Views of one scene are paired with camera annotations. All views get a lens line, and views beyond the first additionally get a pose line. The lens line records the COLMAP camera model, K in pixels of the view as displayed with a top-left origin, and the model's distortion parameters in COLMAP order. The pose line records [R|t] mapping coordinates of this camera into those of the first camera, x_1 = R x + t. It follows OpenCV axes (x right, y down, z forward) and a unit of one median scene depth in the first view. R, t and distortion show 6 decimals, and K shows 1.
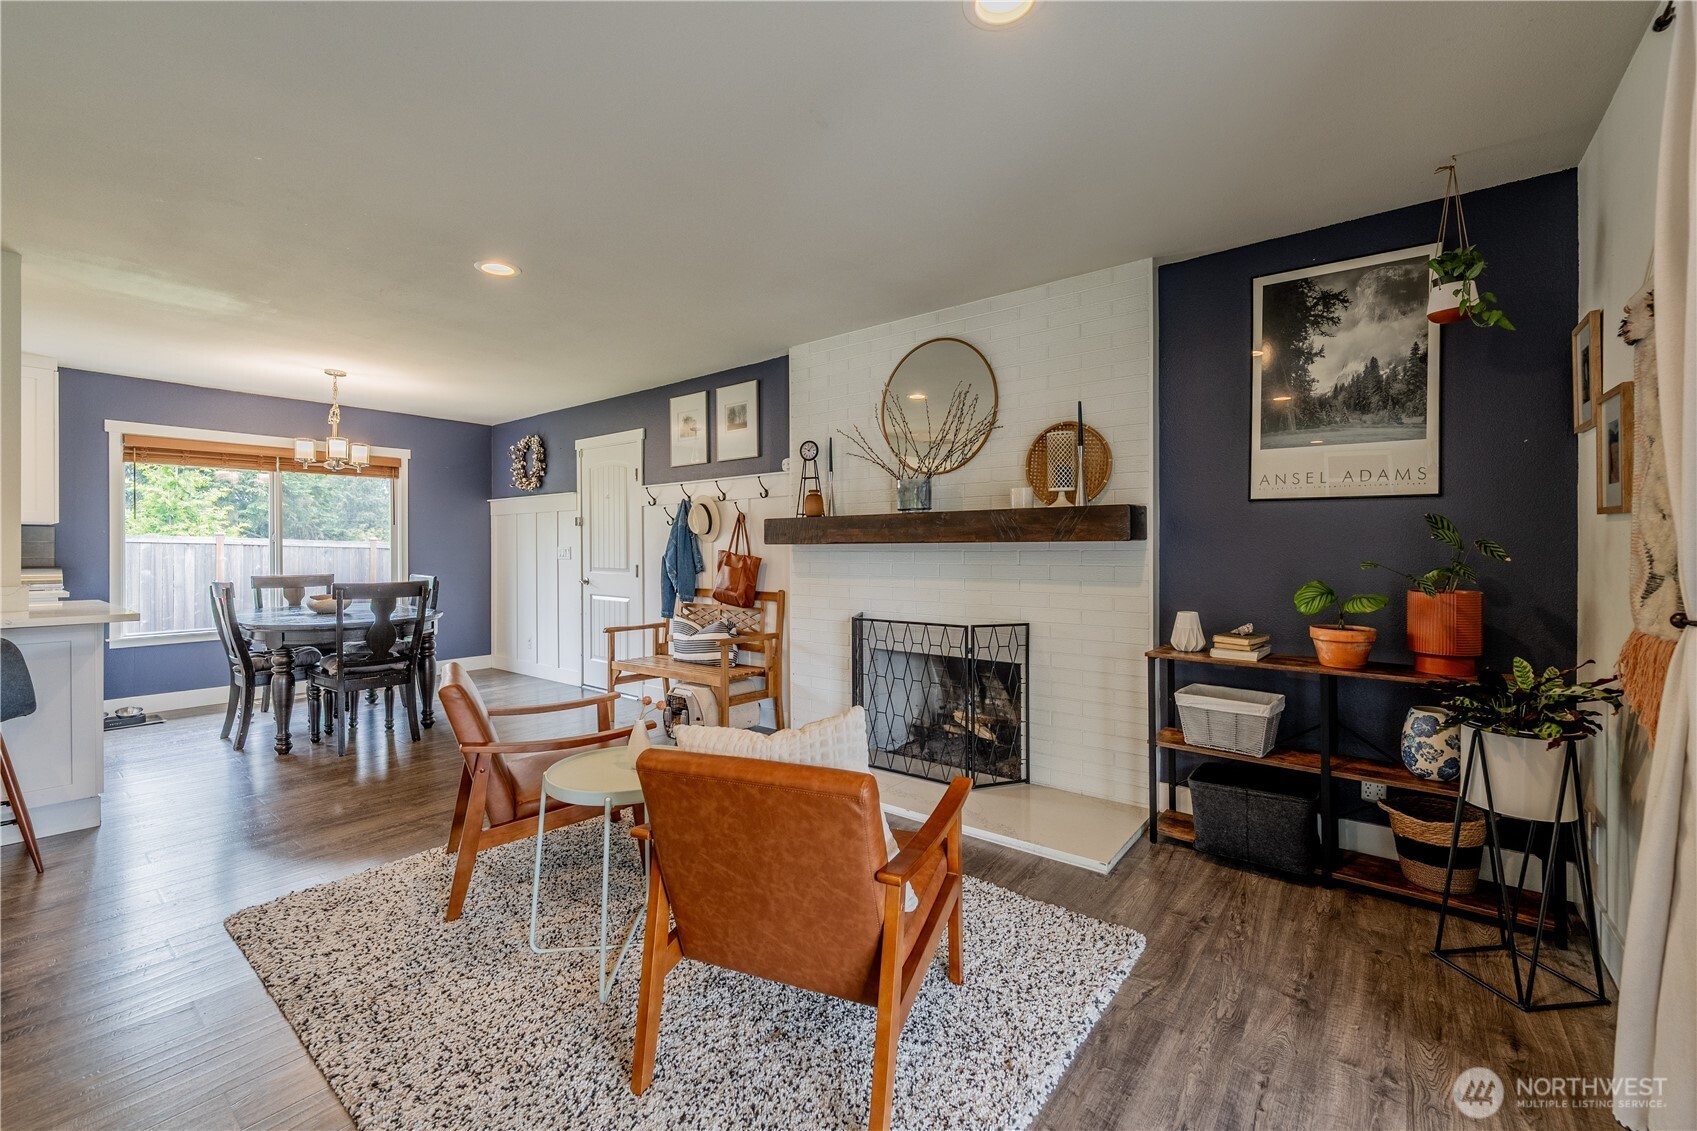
lens RADIAL K [[696.9, 0, 860.4], [0, 696.9, 552.0], [0, 0, 1]] dist [-0.001319, -0.000230]
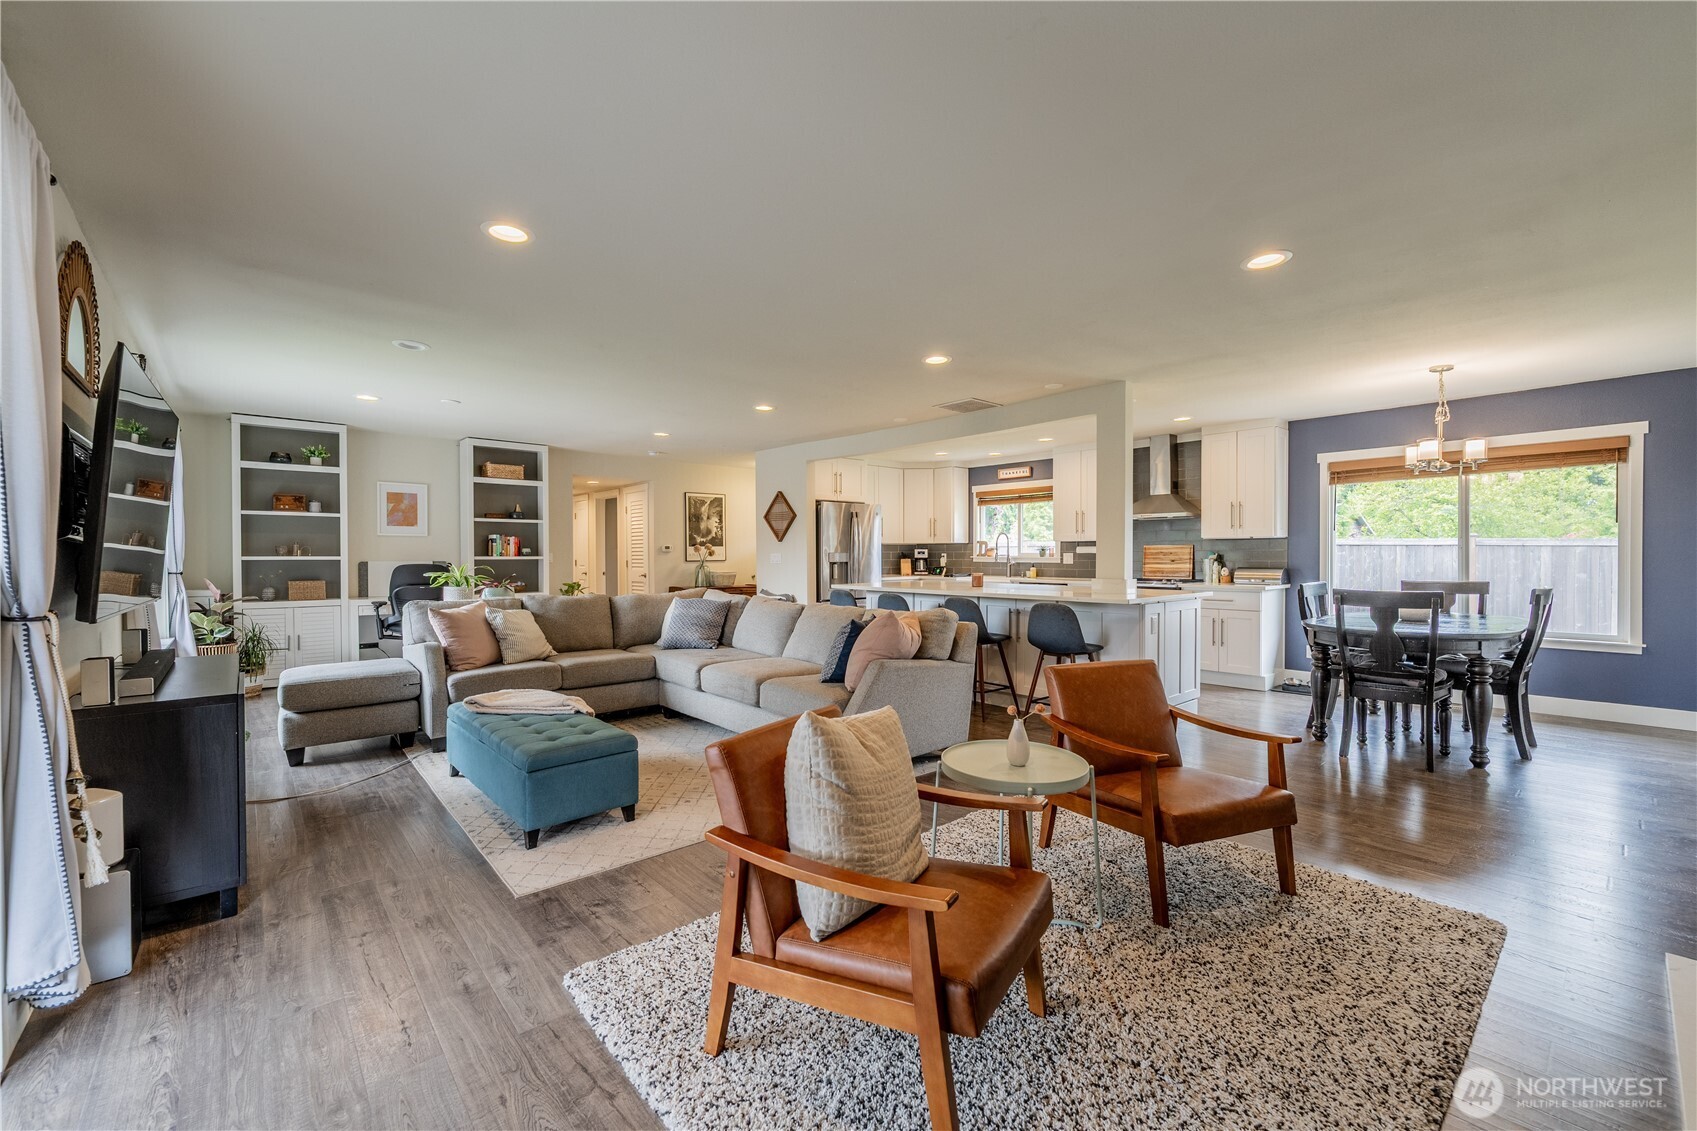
lens RADIAL K [[685.5, 0, 847.0], [0, 685.5, 566.5], [0, 0, 1]] dist [0.000084, -0.000761]
pose [[-0.193084, 0.015636, -0.981058, 0.409347], [0.002107, 0.999877, 0.015521, -0.006115], [0.981180, 0.000930, -0.193093, 0.508164]]
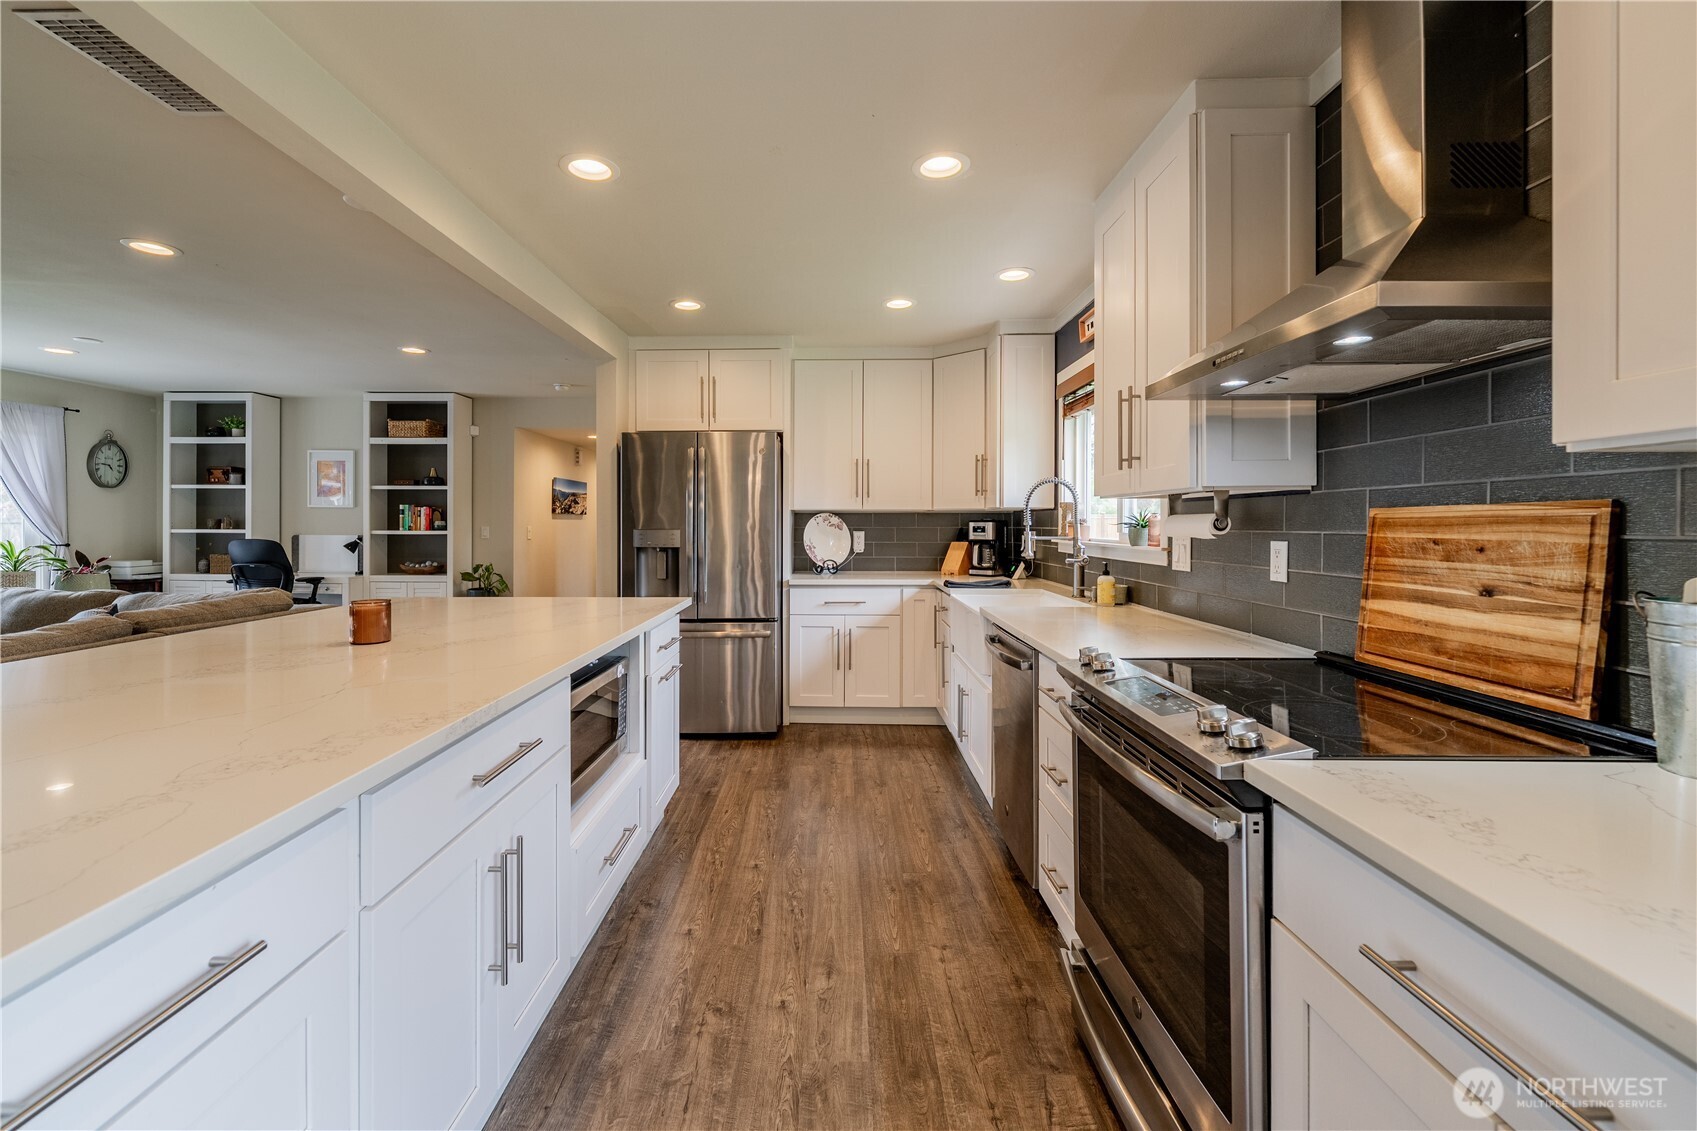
lens RADIAL K [[696.0, 0, 824.4], [0, 696.0, 527.2], [0, 0, 1]] dist [0.000828, -0.000240]
pose [[-0.803393, -0.001633, -0.595447, -1.139986], [-0.003857, 0.999990, 0.002461, -0.021940], [0.595437, 0.004274, -0.803391, 1.103612]]
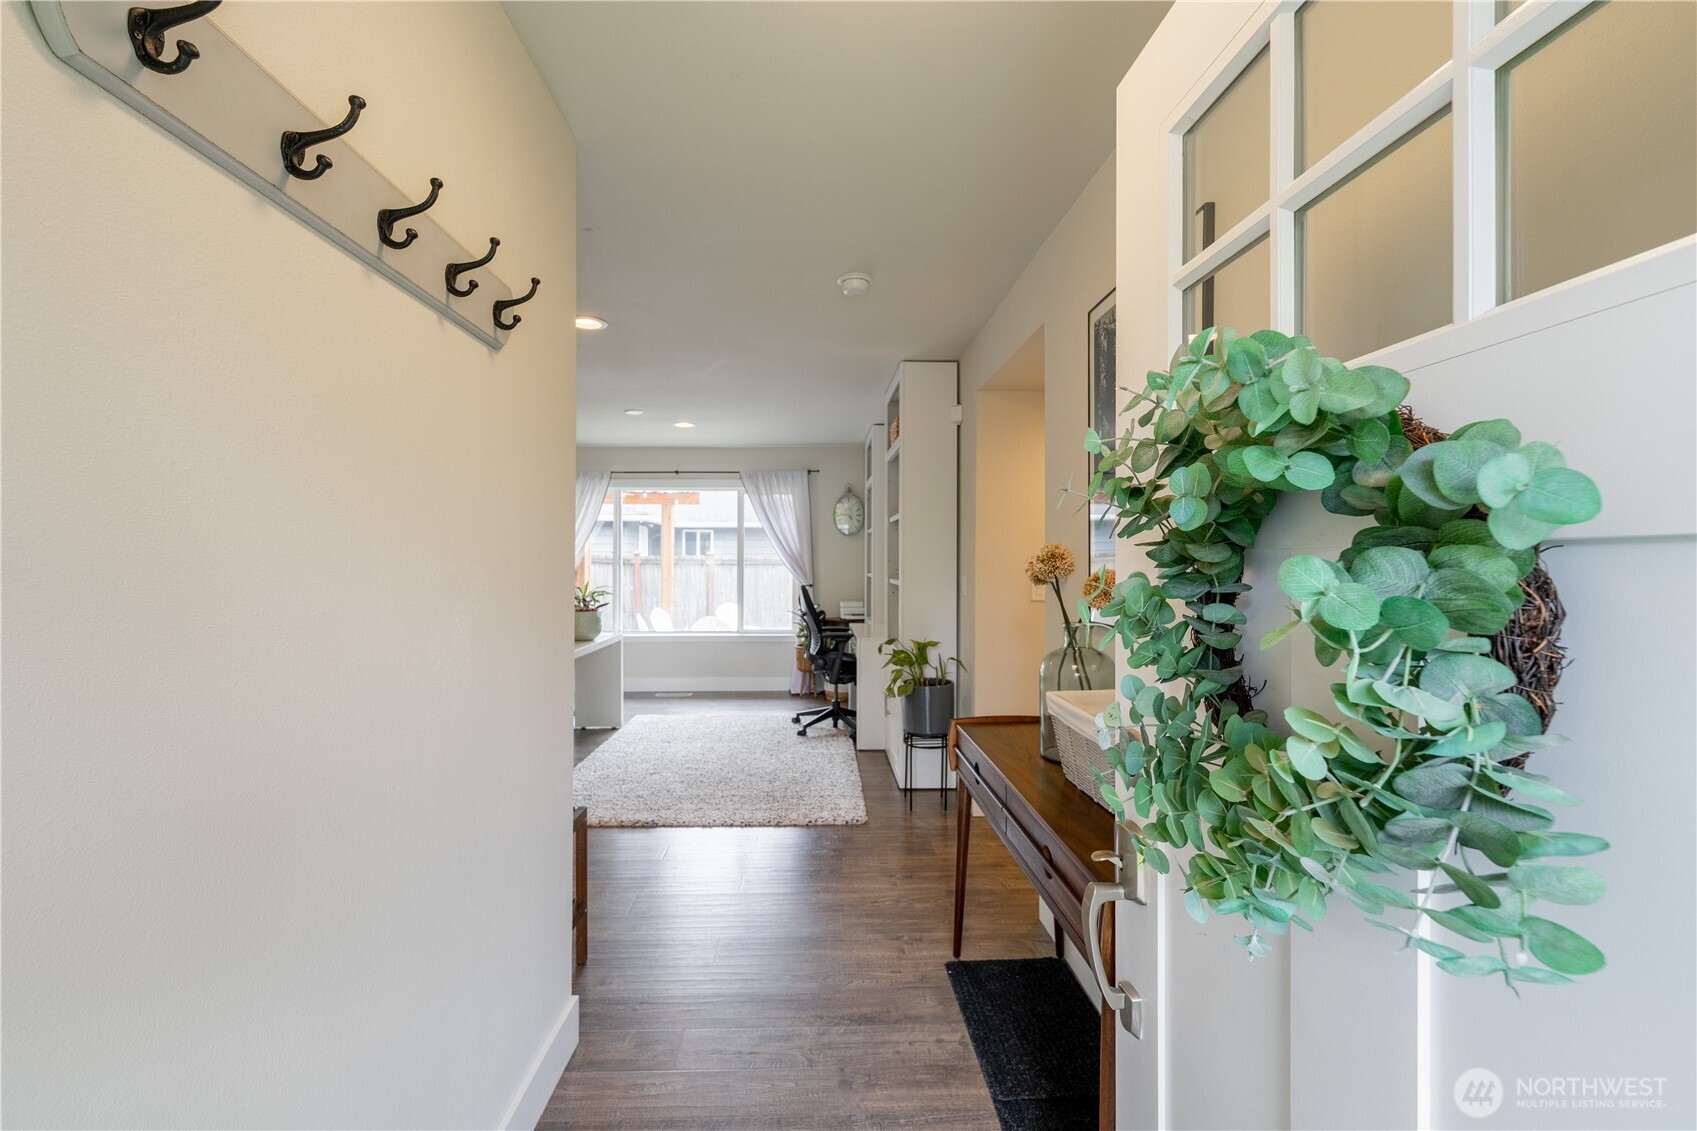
lens RADIAL K [[697.4, 0, 846.6], [0, 697.4, 548.9], [0, 0, 1]] dist [0.002648, 0.000081]
pose [[-0.643214, 0.011655, 0.765598, -2.169139], [-0.003131, 0.999836, -0.017852, -0.035550], [-0.765680, -0.013879, -0.643072, -0.016692]]
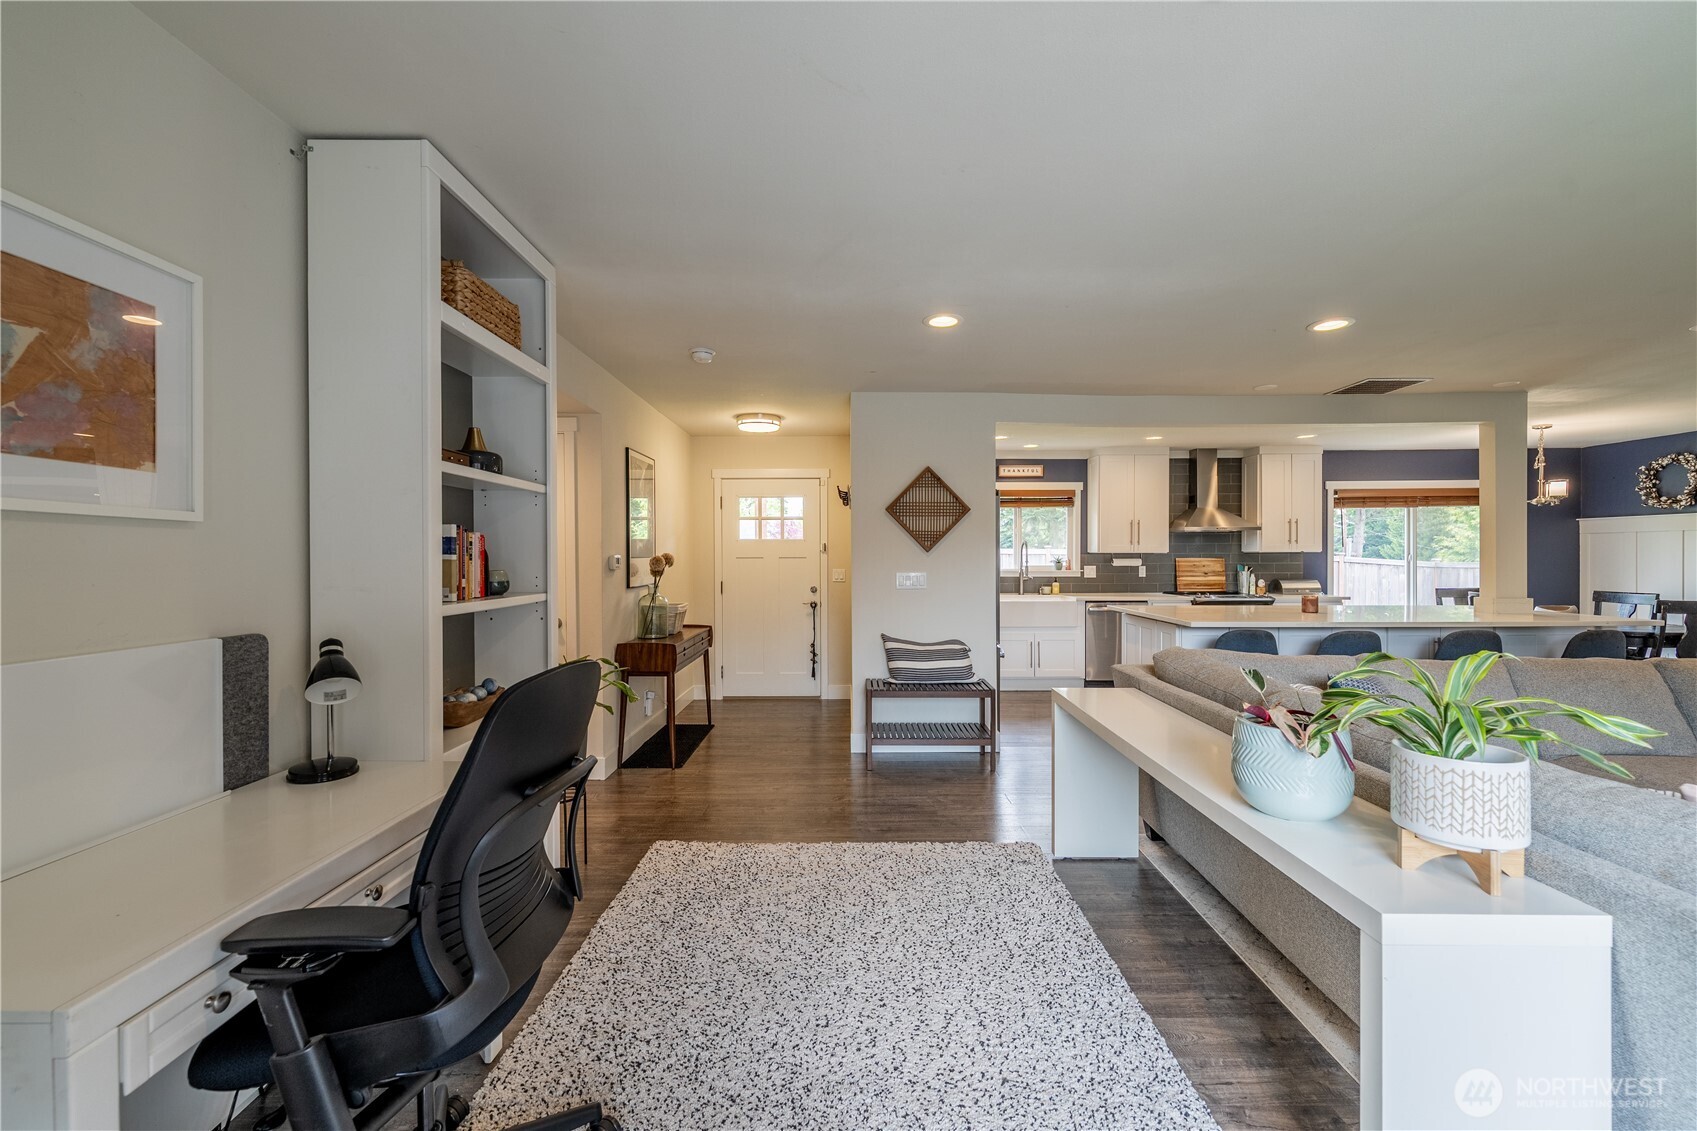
lens RADIAL K [[688.2, 0, 846.0], [0, 688.2, 561.9], [0, 0, 1]] dist [0.000543, -0.000567]
pose [[0.603558, 0.002562, -0.797315, -0.684232], [0.004668, 0.999966, 0.006747, -0.040247], [0.797306, -0.007794, 0.603526, -0.941414]]
